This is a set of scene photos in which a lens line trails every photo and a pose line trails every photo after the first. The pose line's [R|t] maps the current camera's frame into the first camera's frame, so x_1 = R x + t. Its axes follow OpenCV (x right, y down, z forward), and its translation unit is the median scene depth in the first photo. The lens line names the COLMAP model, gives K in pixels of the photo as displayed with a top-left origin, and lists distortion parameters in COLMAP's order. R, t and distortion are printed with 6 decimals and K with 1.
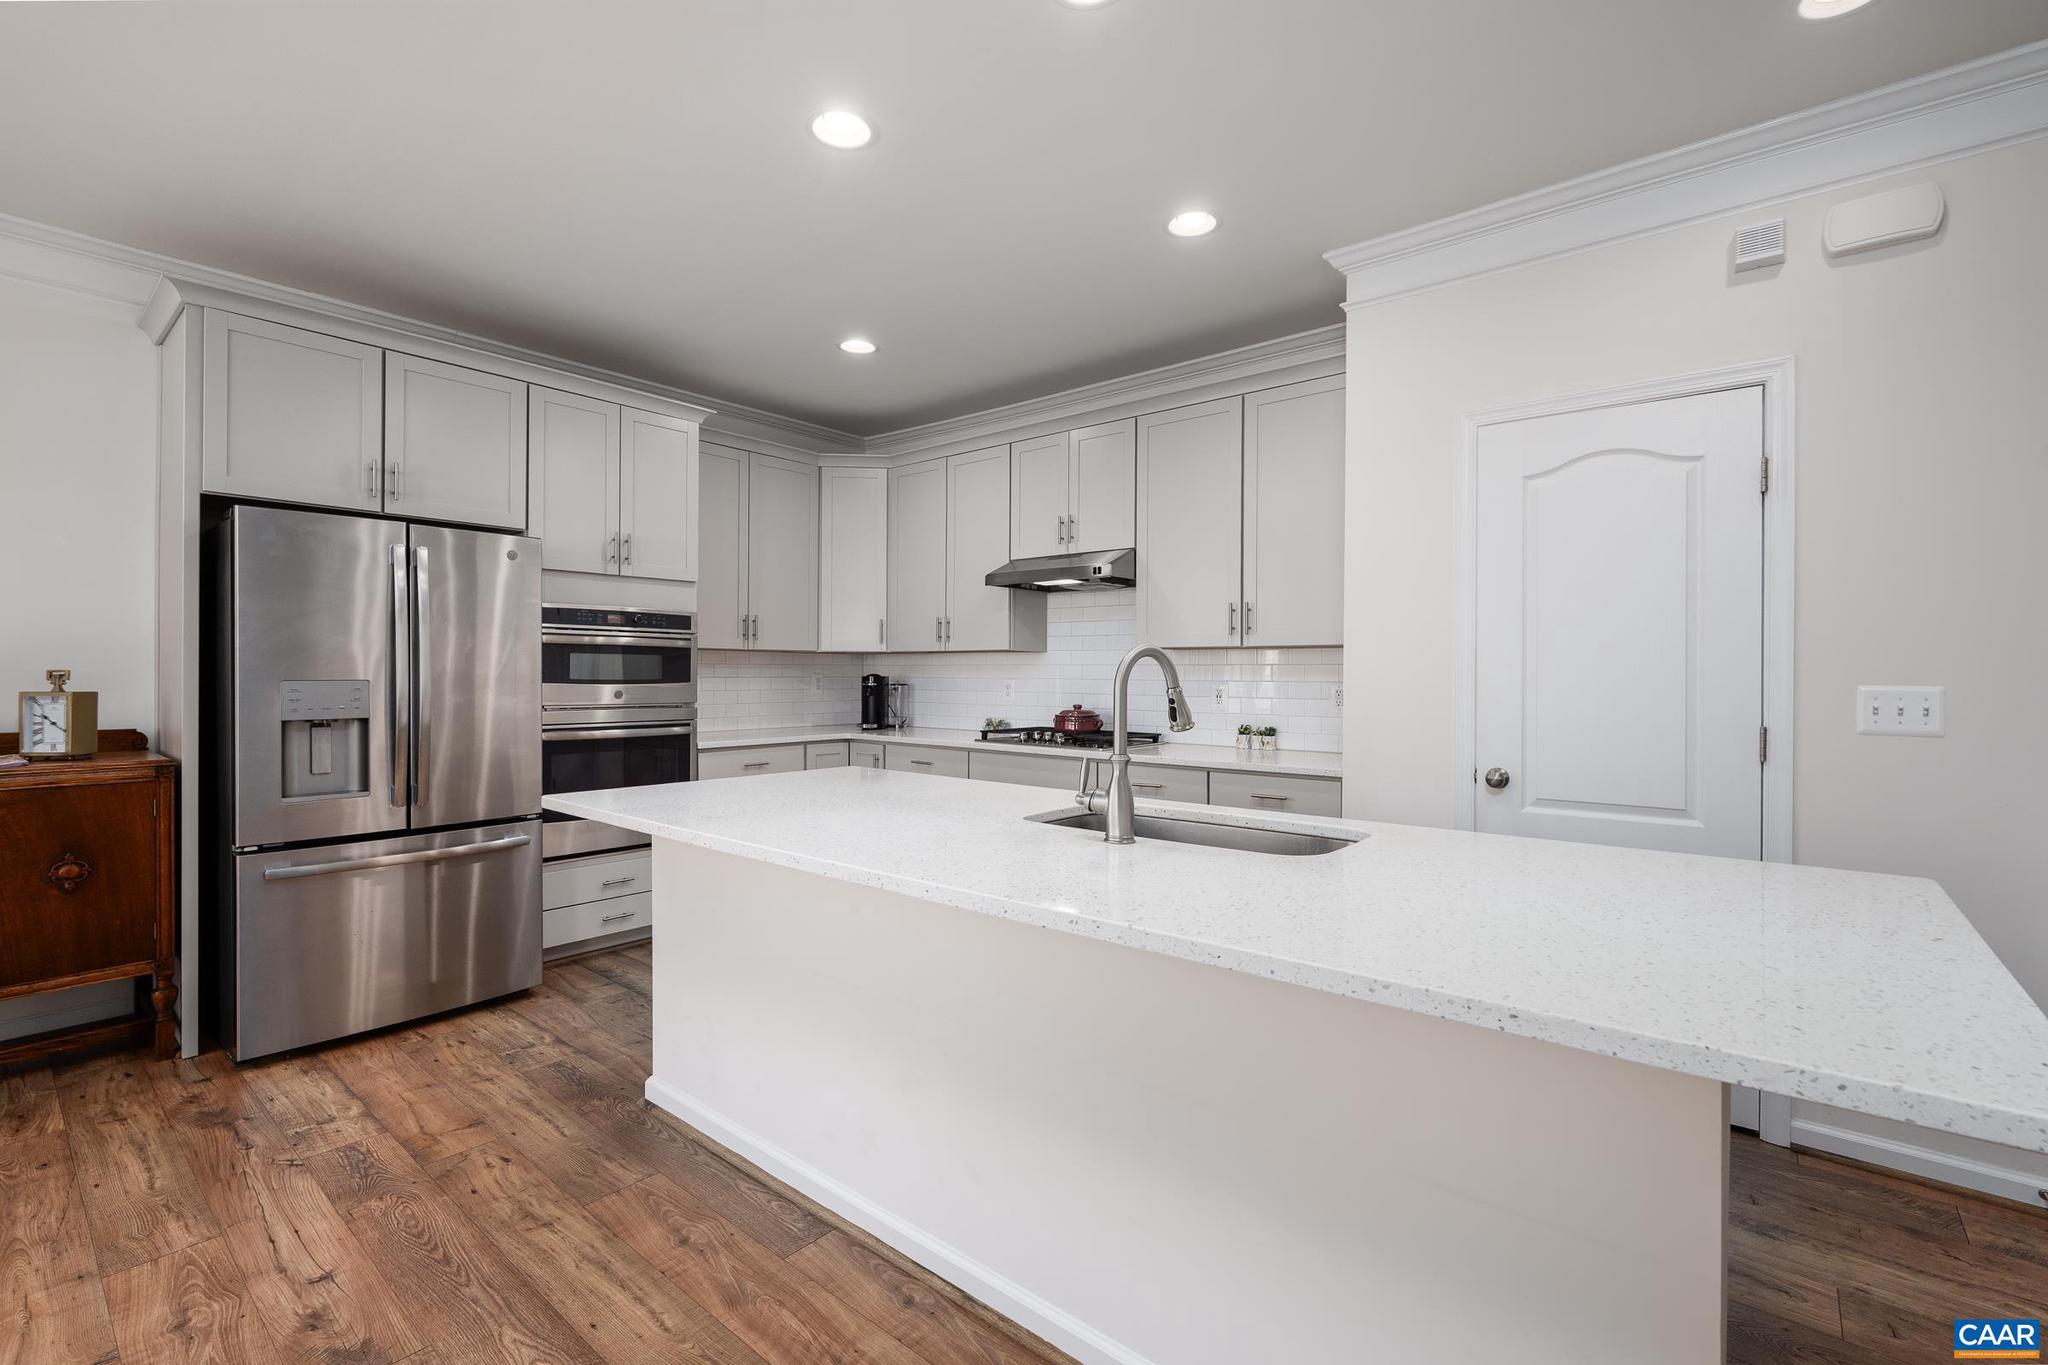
lens RADIAL K [[896.8, 0, 1033.5], [0, 896.8, 673.7], [0, 0, 1]] dist [-0.005550, -0.000327]
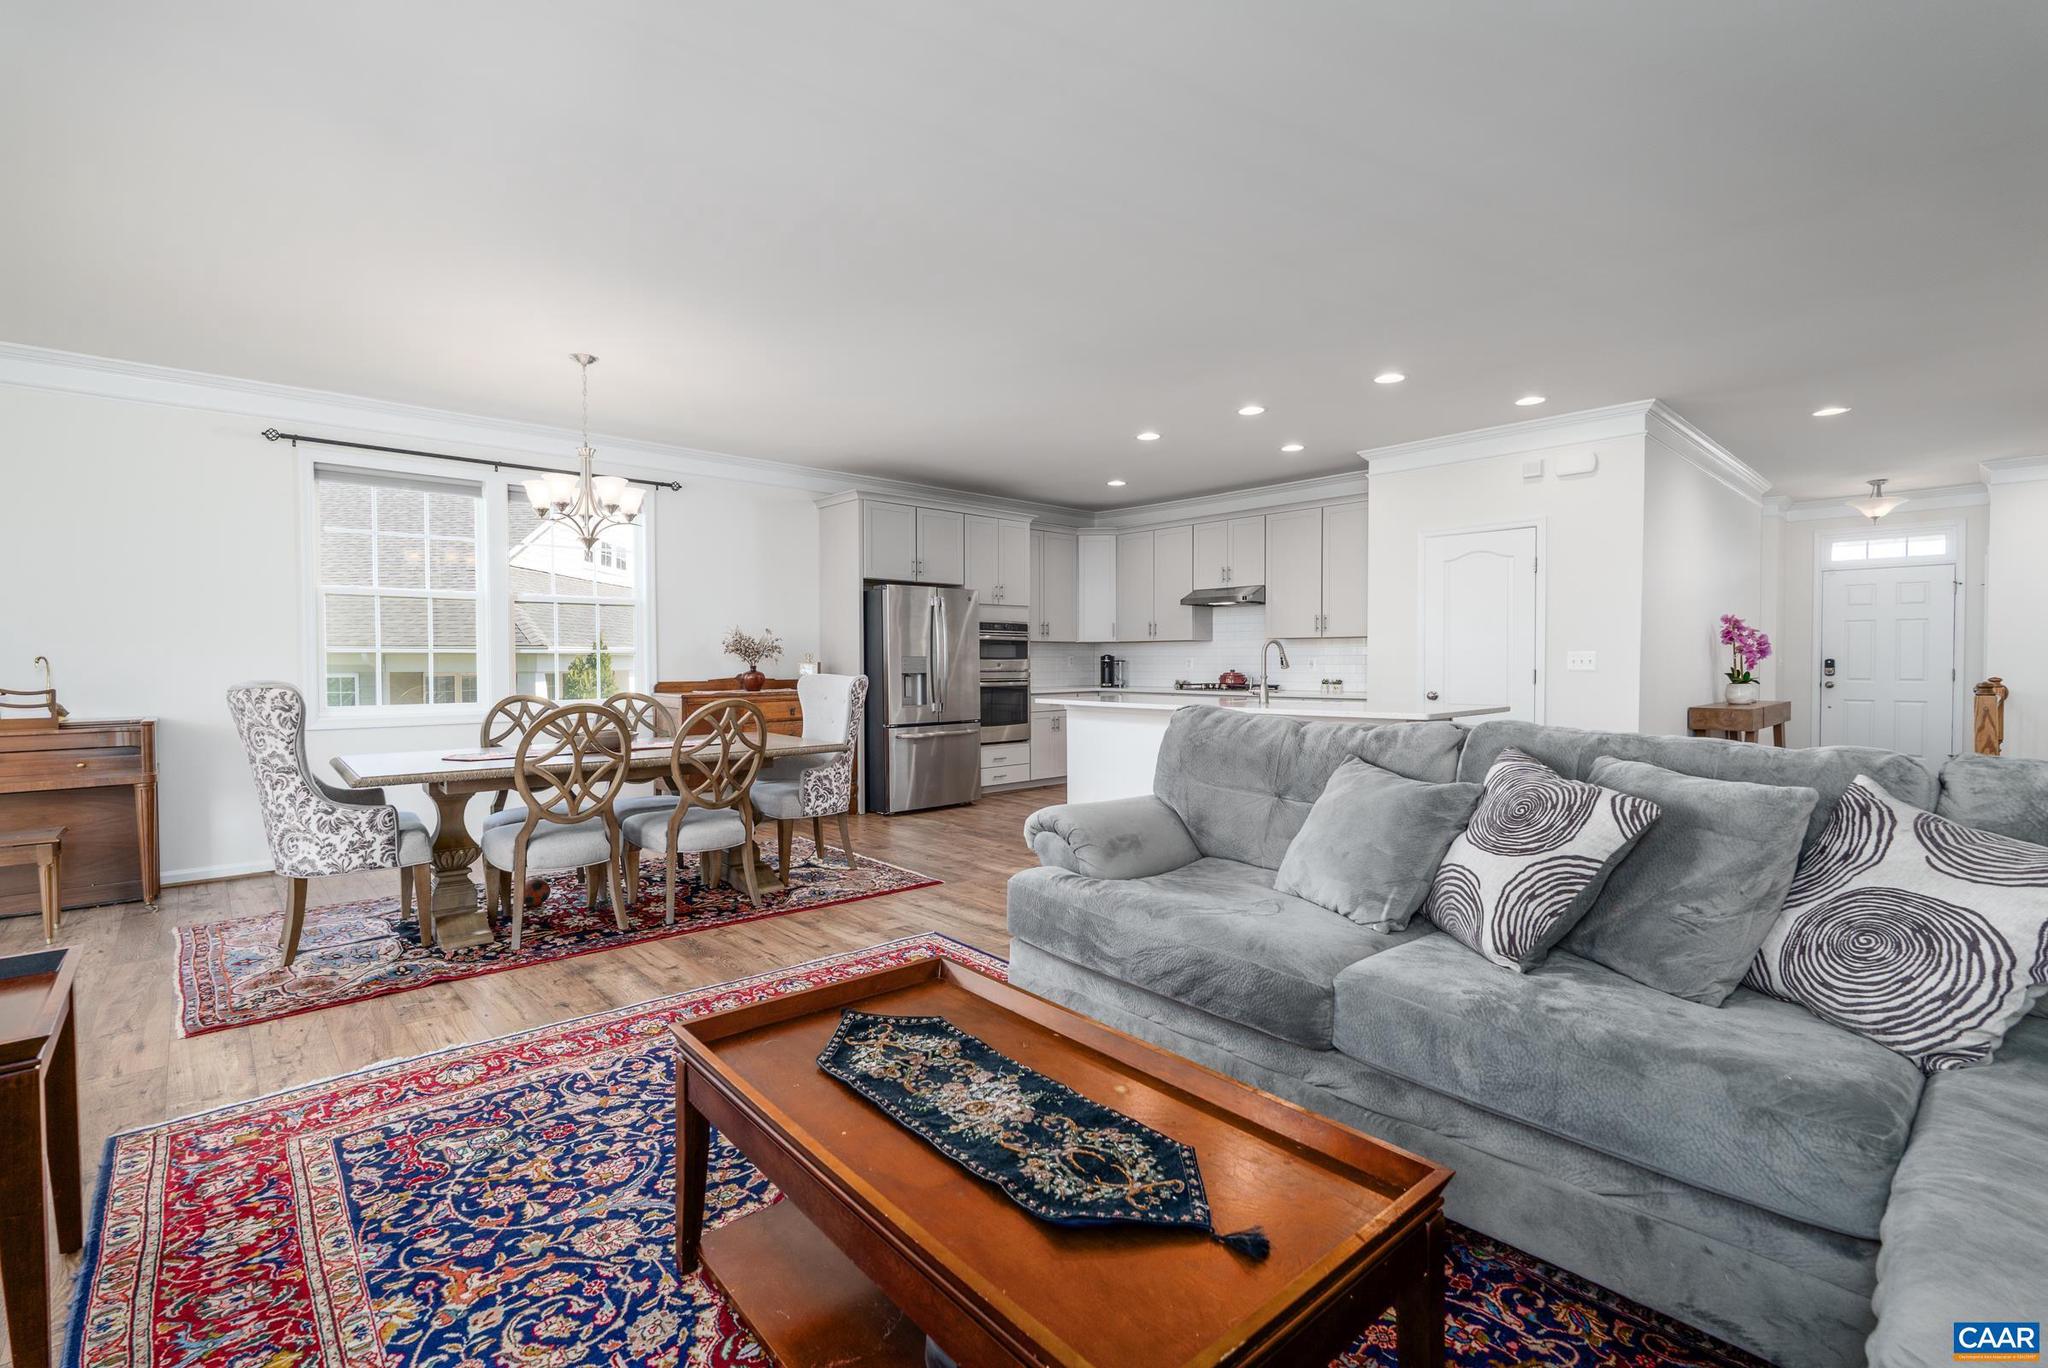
lens RADIAL K [[907.1, 0, 1025.8], [0, 907.1, 672.0], [0, 0, 1]] dist [0.001149, 0.000605]
pose [[0.990729, -0.006182, -0.135714, -0.130686], [0.007633, 0.999919, 0.010174, 0.019222], [0.135640, -0.011115, 0.990696, -0.988700]]
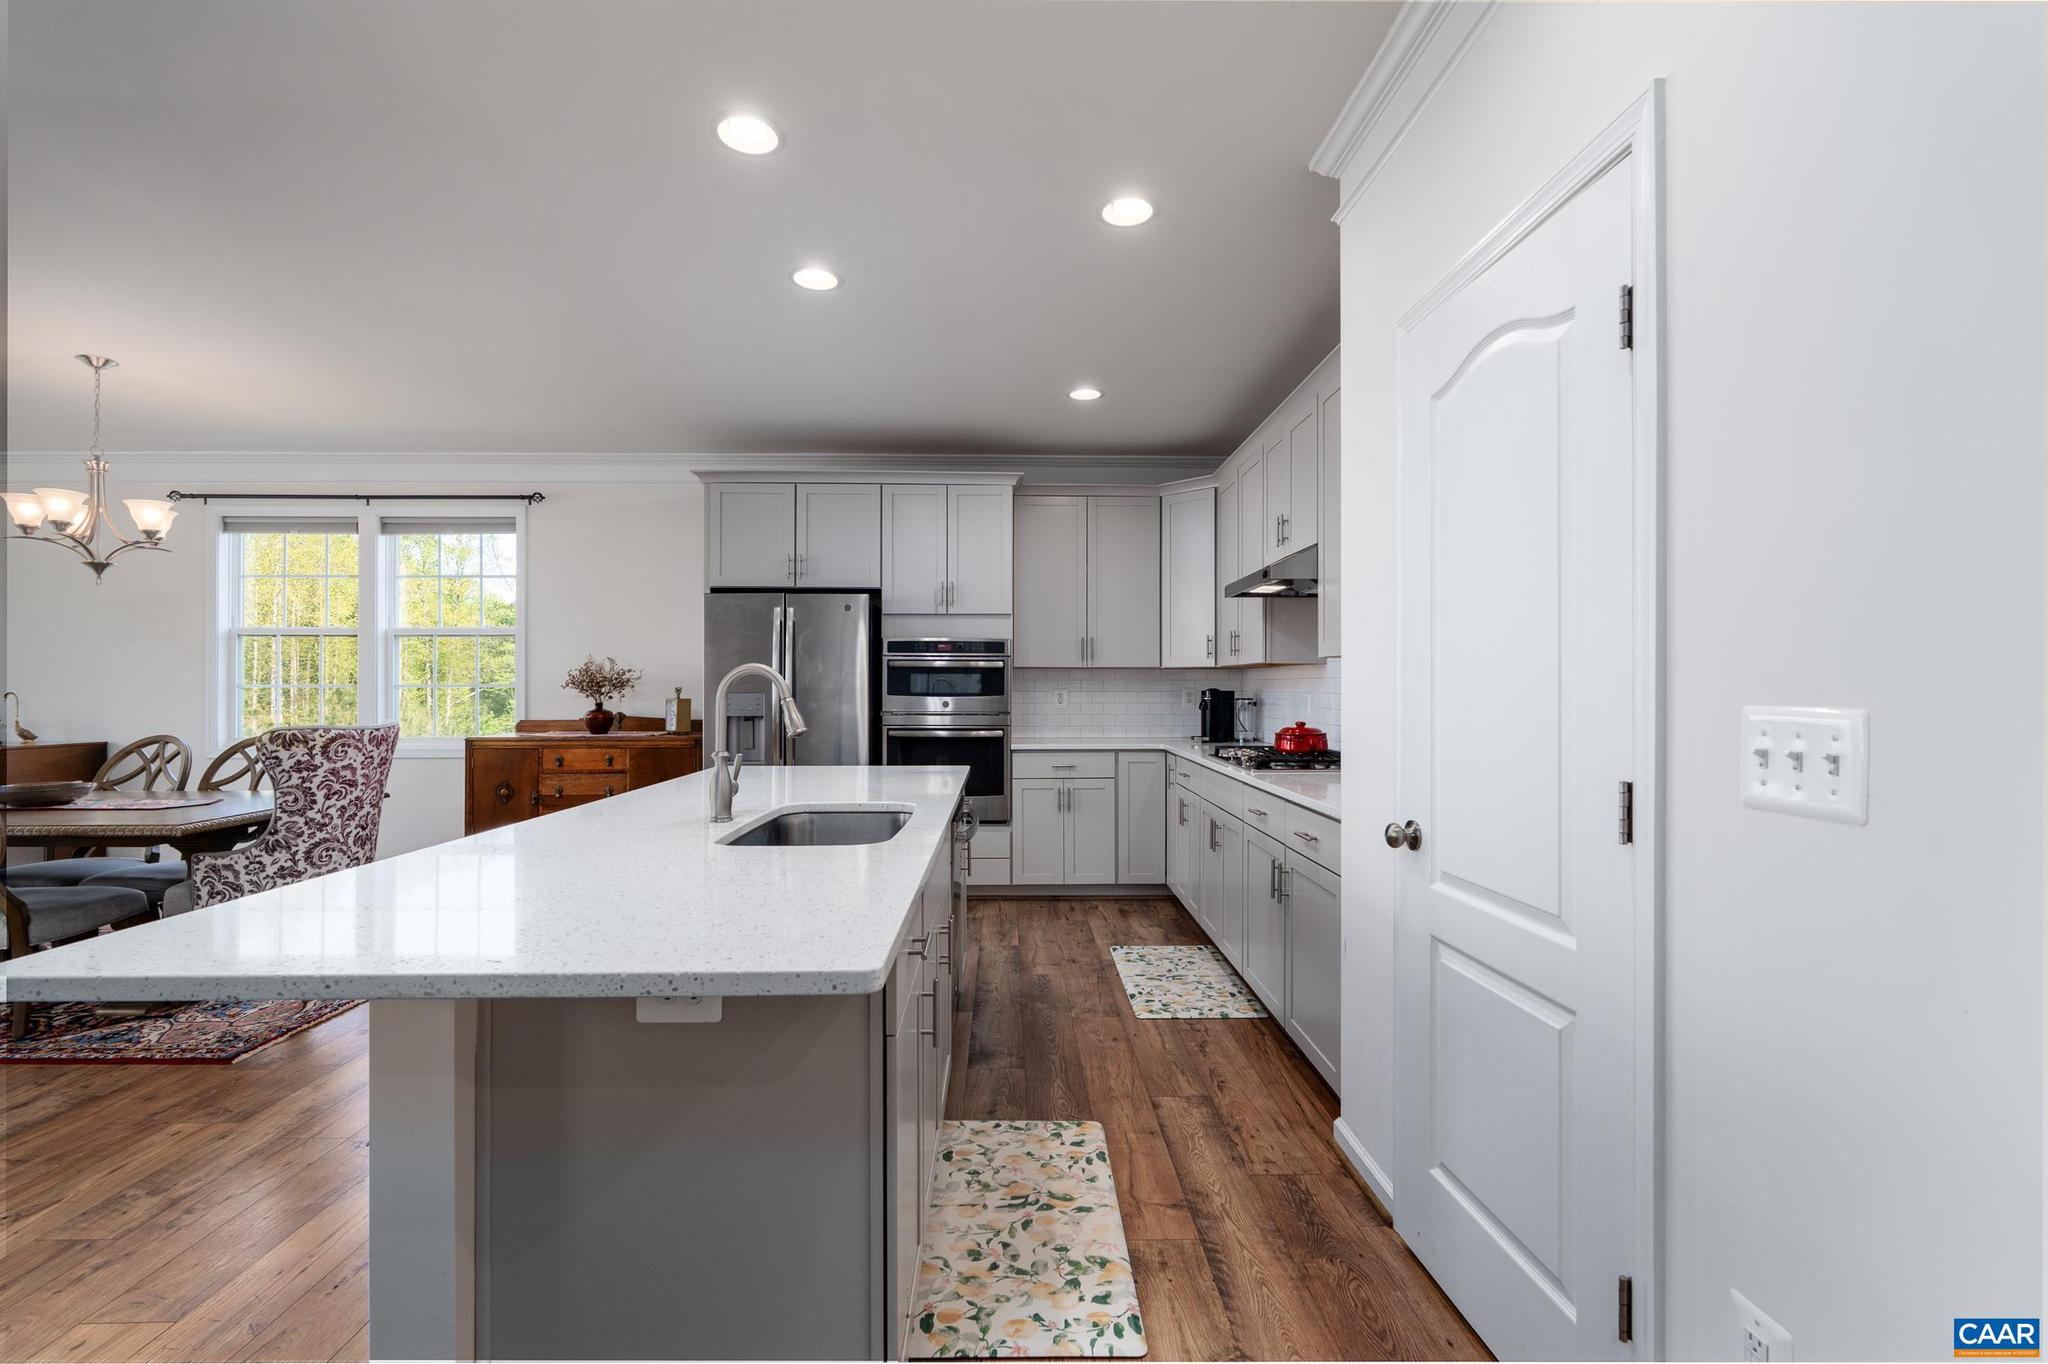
lens RADIAL K [[888.9, 0, 1024.0], [0, 888.9, 682.0], [0, 0, 1]] dist [-0.000258, -0.000227]
pose [[0.656851, -0.008100, -0.753977, 0.598585], [0.001890, 0.999957, -0.009096, 0.002194], [0.754018, 0.004550, 0.656838, 0.224931]]
